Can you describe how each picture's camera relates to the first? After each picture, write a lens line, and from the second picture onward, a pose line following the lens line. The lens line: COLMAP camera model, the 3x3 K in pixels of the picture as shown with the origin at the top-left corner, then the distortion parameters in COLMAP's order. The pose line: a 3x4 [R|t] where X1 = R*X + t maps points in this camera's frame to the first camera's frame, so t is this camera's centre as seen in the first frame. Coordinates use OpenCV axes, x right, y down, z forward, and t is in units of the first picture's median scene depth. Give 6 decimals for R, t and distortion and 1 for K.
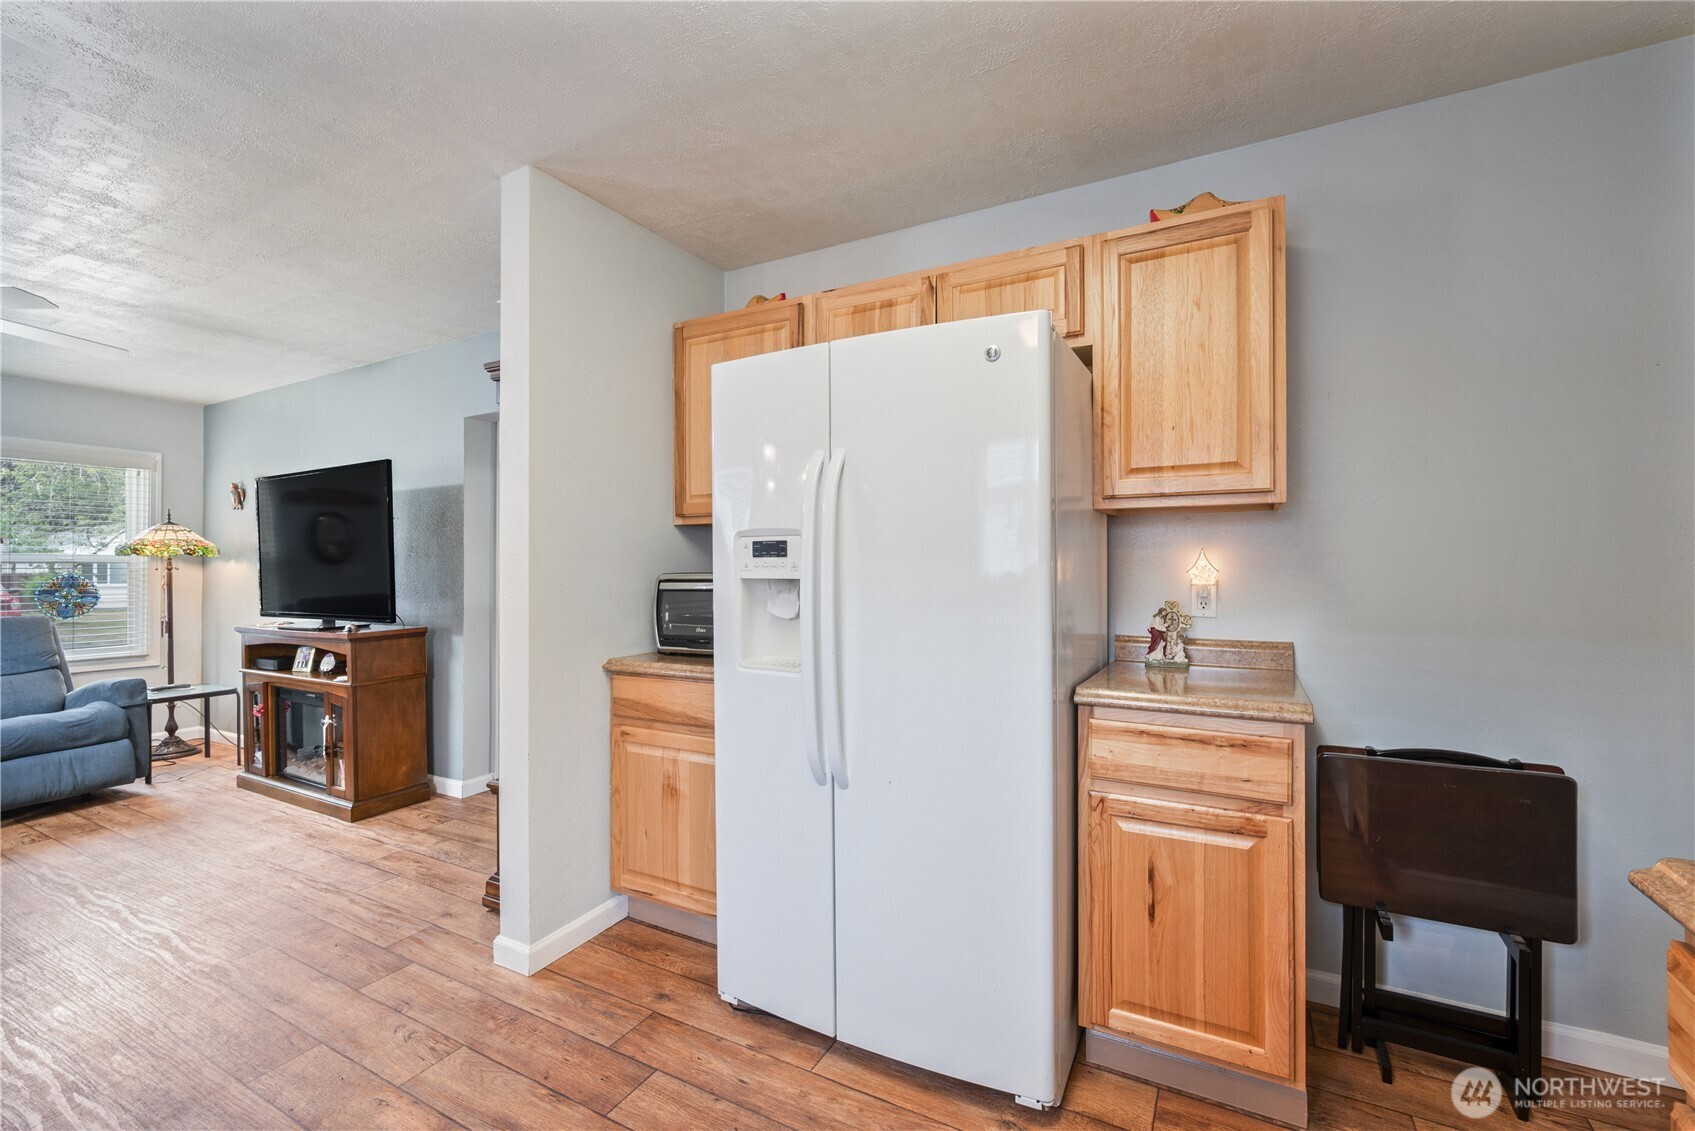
lens RADIAL K [[714.6, 0, 857.2], [0, 714.6, 567.9], [0, 0, 1]] dist [-0.003572, -0.002099]
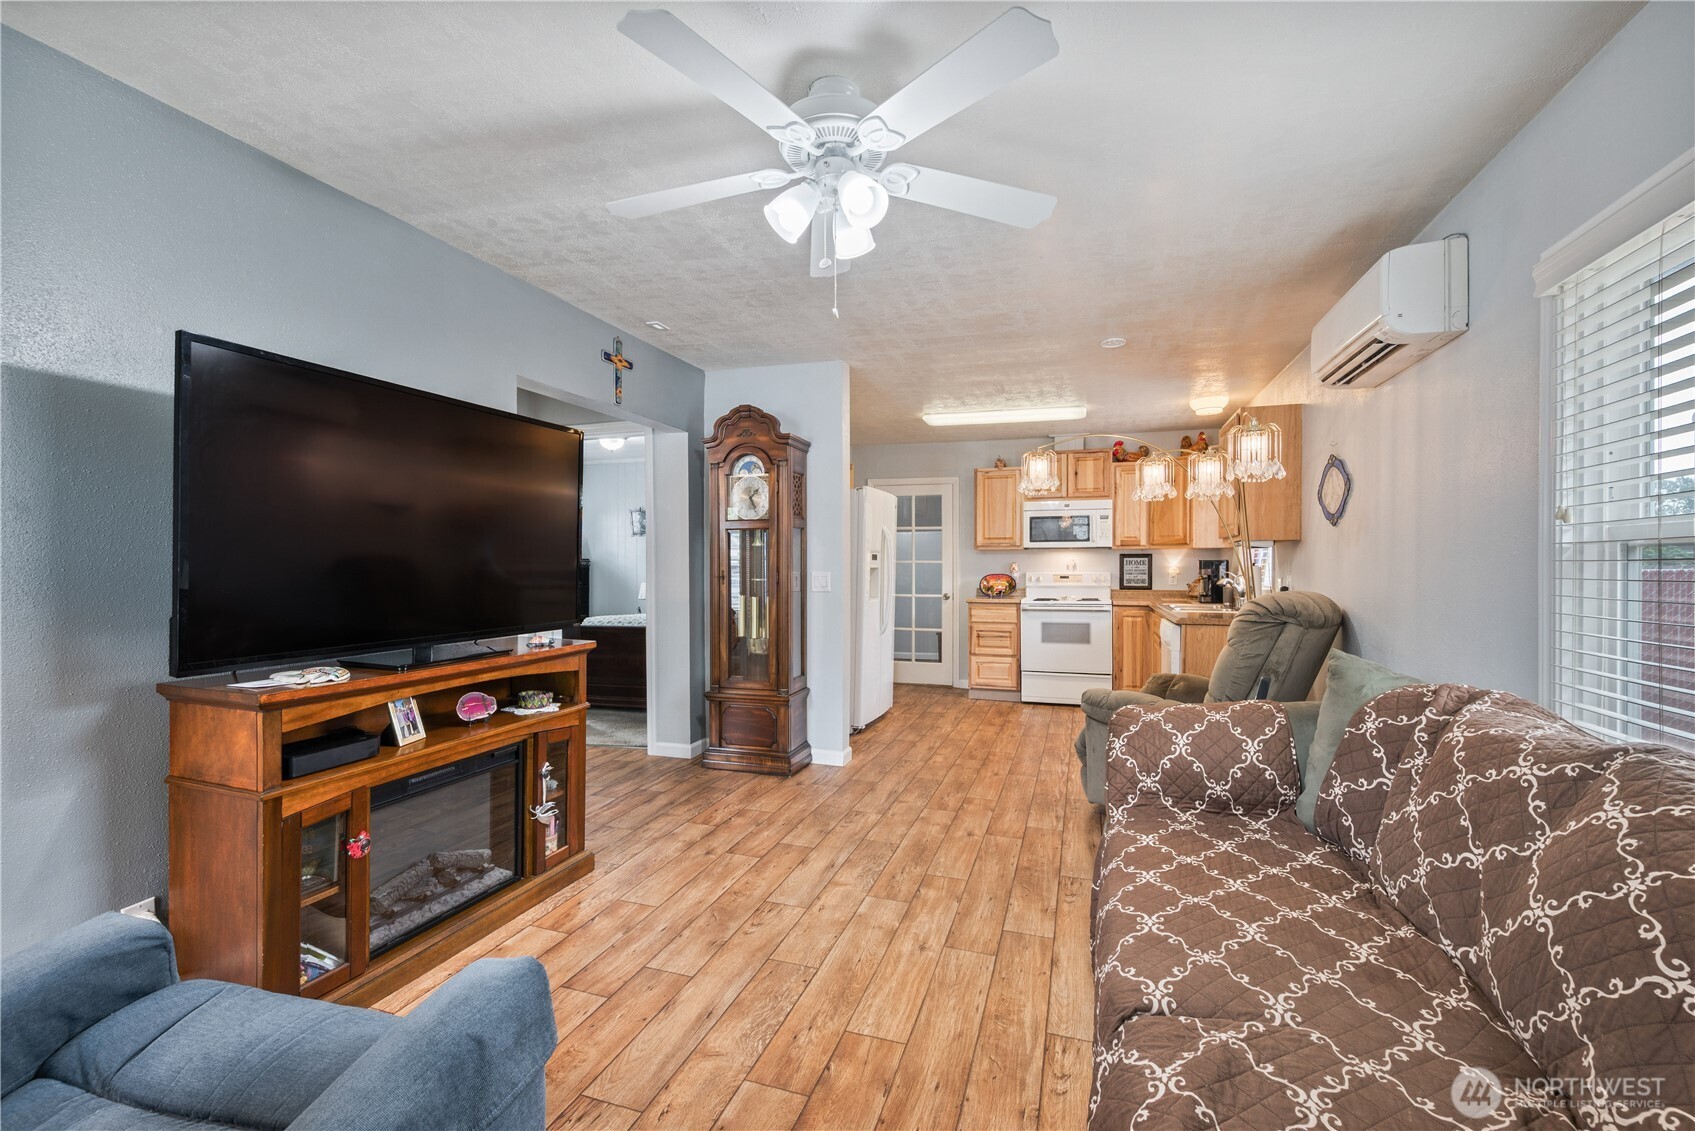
lens RADIAL K [[714.6, 0, 848.8], [0, 714.6, 566.1], [0, 0, 1]] dist [-0.003572, -0.002099]
pose [[-0.165778, 0.000095, 0.986163, -2.475152], [-0.002928, 0.999996, -0.000588, 0.008262], [-0.986159, -0.002985, -0.165777, 1.331635]]
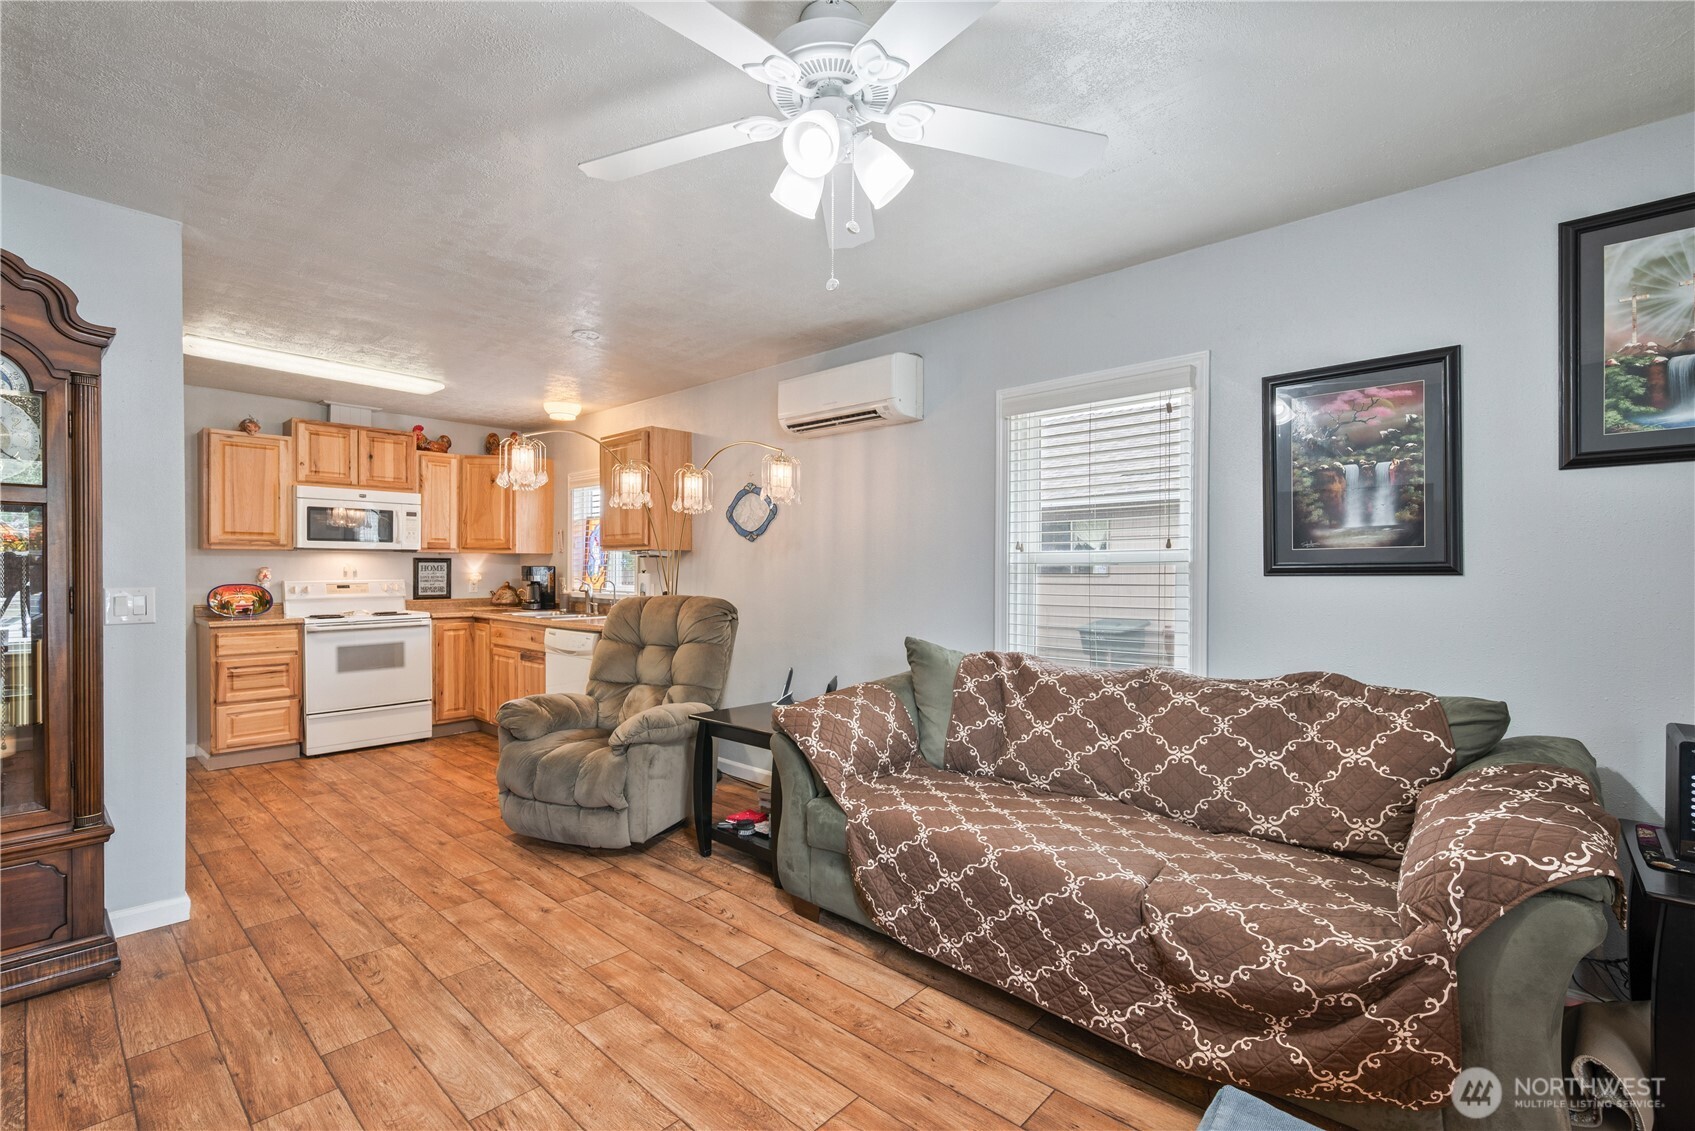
lens RADIAL K [[747.8, 0, 841.5], [0, 747.8, 574.1], [0, 0, 1]] dist [0.000845, -0.000929]
pose [[-0.966797, -0.003172, 0.255526, -1.848540], [-0.002012, 0.999986, 0.004803, -0.006010], [-0.255538, 0.004130, -0.966790, 1.918898]]
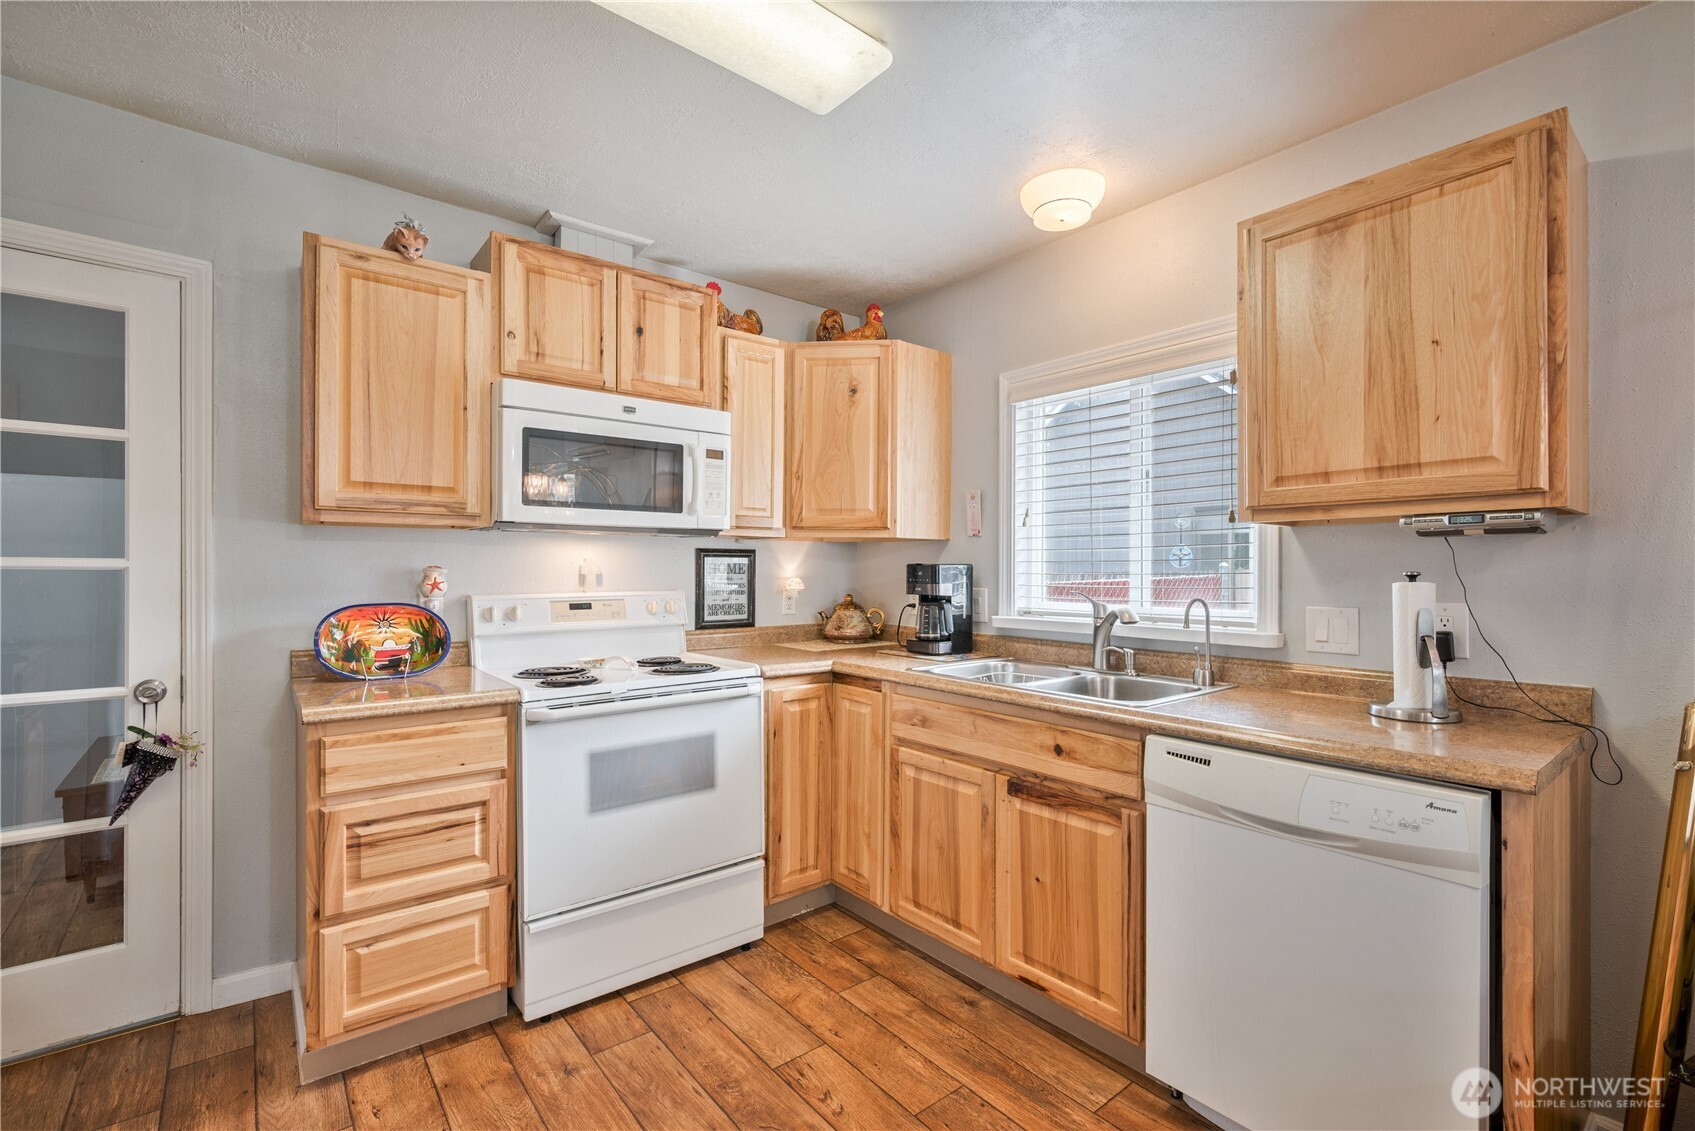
lens RADIAL K [[747.8, 0, 844.5], [0, 747.8, 569.7], [0, 0, 1]] dist [0.000845, -0.000929]
pose [[-0.916496, -0.000924, 0.400043, -0.448724], [-0.002307, 0.999993, -0.002976, -0.005724], [-0.400037, -0.003651, -0.916492, 0.845759]]
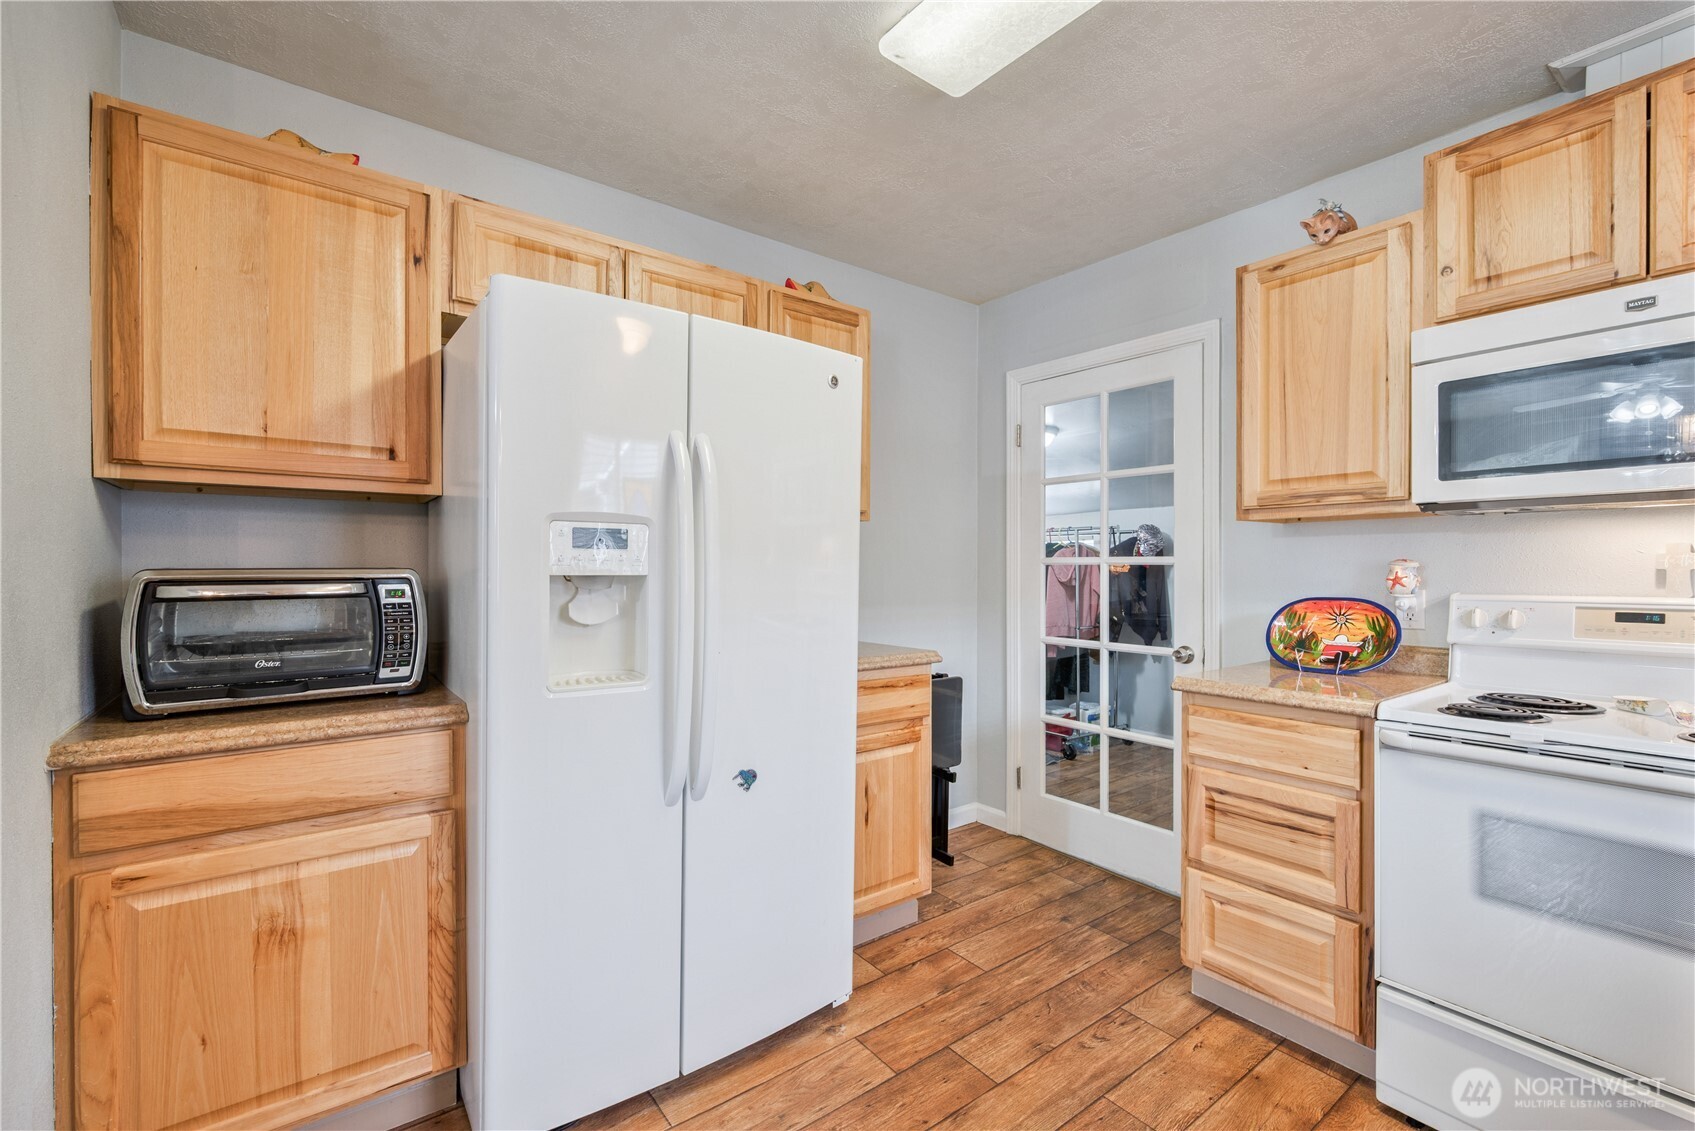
lens RADIAL K [[714.6, 0, 843.2], [0, 714.6, 574.4], [0, 0, 1]] dist [-0.003572, -0.002099]
pose [[0.420048, -0.004914, 0.907488, -0.618784], [-0.007029, 0.999938, 0.008668, 0.004098], [-0.907475, -0.010020, 0.419988, 0.347442]]
